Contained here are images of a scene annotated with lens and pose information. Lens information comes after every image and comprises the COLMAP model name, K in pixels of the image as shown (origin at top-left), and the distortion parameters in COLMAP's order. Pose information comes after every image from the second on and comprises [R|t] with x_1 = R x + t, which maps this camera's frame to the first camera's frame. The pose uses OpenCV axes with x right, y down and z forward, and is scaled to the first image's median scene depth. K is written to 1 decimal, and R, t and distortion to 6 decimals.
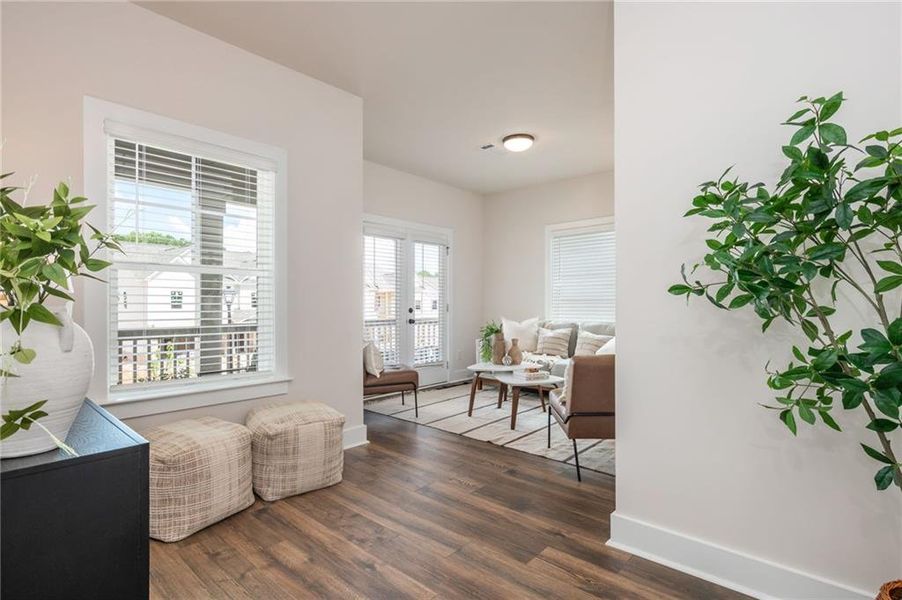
lens RADIAL K [[439.4, 0, 441.0], [0, 439.4, 298.0], [0, 0, 1]] dist [0.001718, -0.015232]
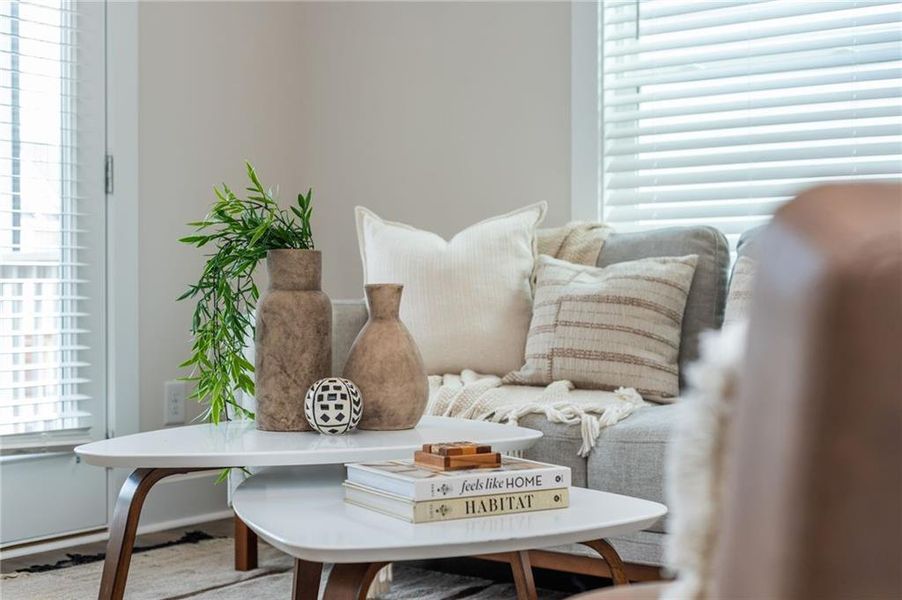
lens RADIAL K [[1316.2, 0, 451.0], [0, 1316.2, 300.0], [0, 0, 1]] dist [0.111657, -0.005725]
pose [[0.992689, 0.003840, 0.120639, 0.123454], [-0.006963, 0.999651, 0.025477, 0.080958], [-0.120499, -0.026130, 0.992369, 0.450411]]
